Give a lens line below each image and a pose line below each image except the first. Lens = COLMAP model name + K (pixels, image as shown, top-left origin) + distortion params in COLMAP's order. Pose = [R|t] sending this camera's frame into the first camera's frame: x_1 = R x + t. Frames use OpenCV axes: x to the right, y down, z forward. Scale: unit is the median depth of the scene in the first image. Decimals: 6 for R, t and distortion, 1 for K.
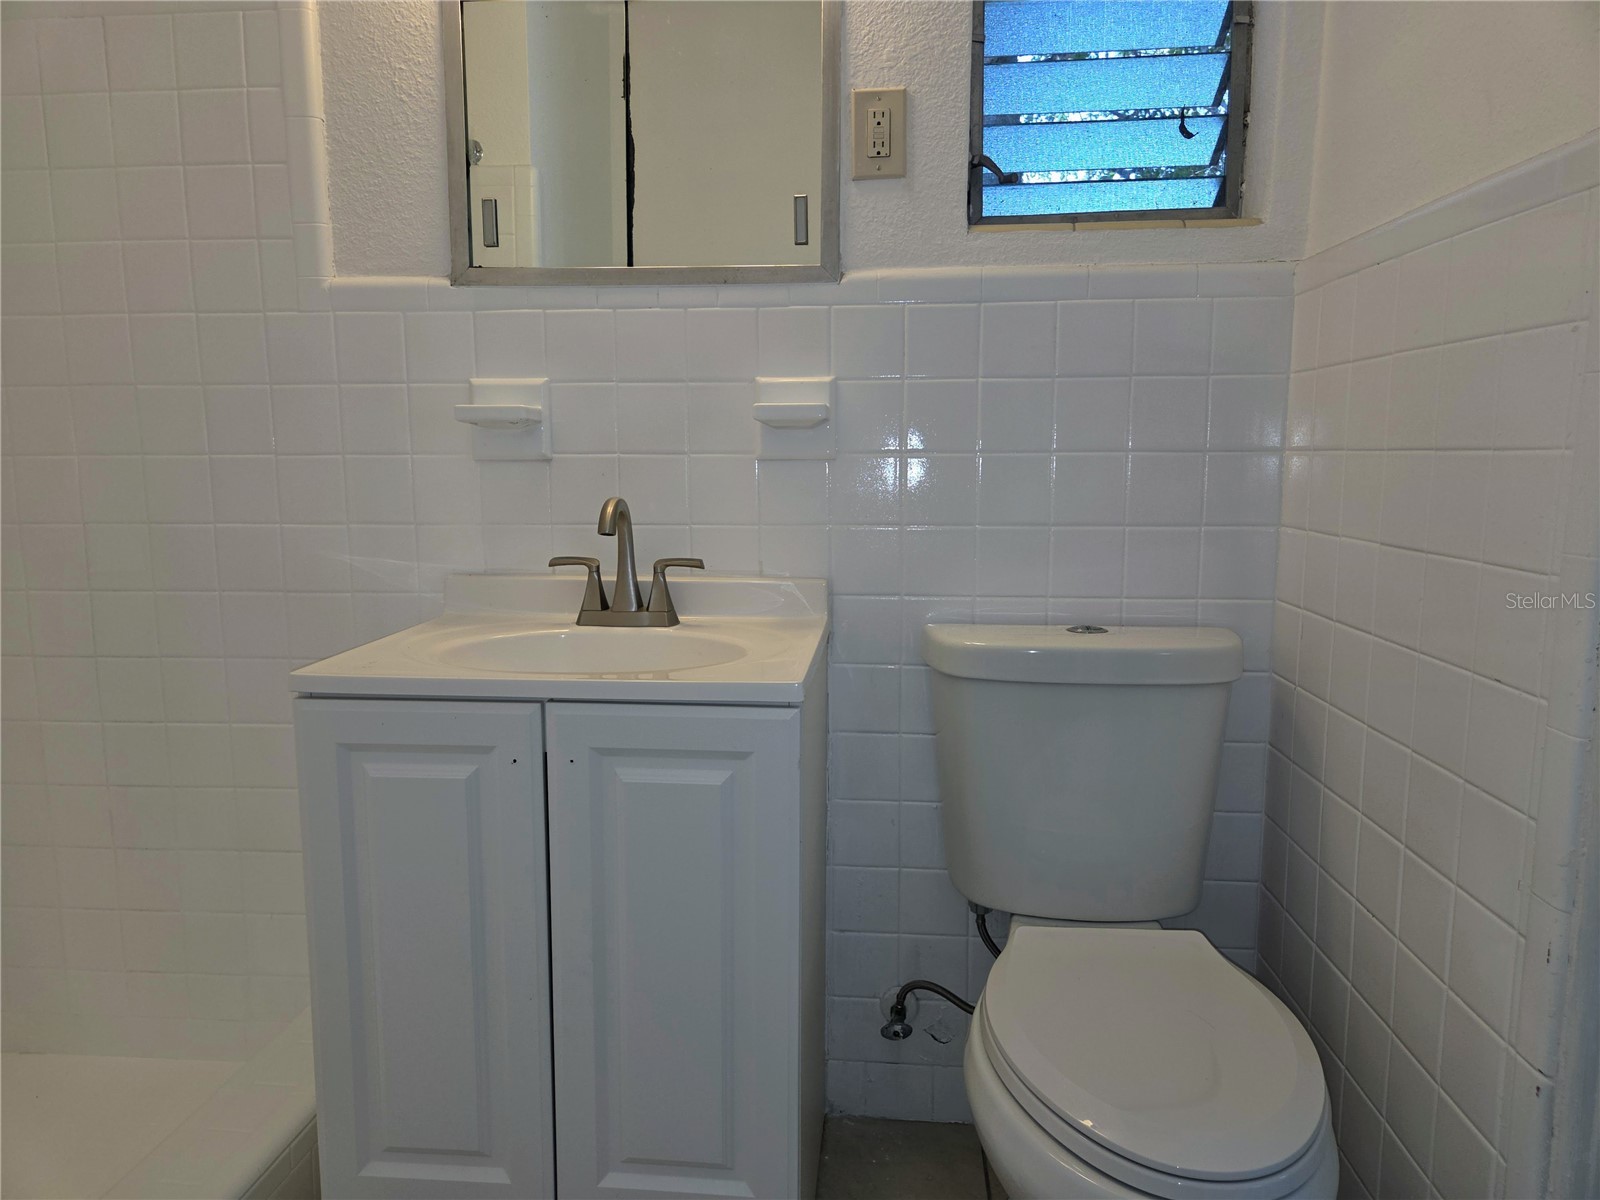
lens RADIAL K [[1082.7, 0, 793.6], [0, 1082.7, 605.3], [0, 0, 1]] dist [0.068201, -0.068432]
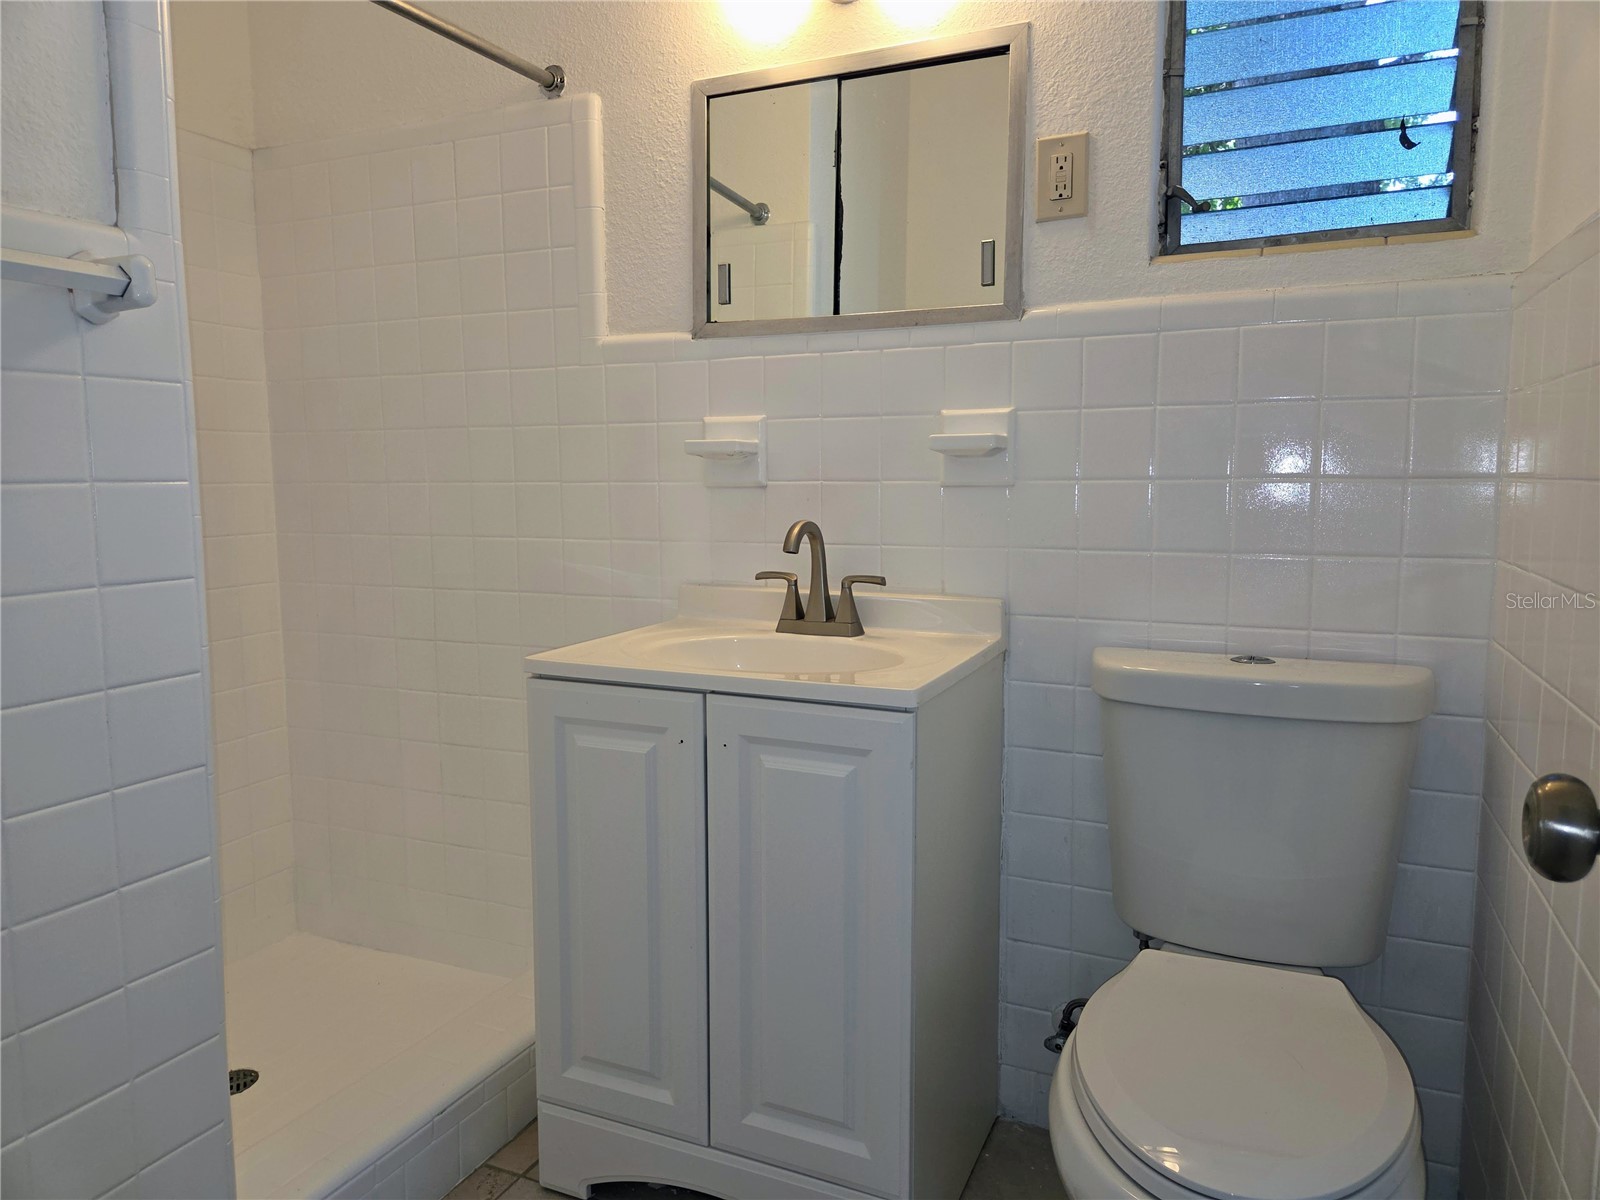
lens RADIAL K [[1072.5, 0, 788.8], [0, 1072.5, 598.9], [0, 0, 1]] dist [0.069110, -0.063000]
pose [[0.944958, 0.035948, -0.325212, 0.176999], [-0.043710, 0.998907, -0.016589, 0.001827], [0.324260, 0.029891, 0.945496, -0.055463]]
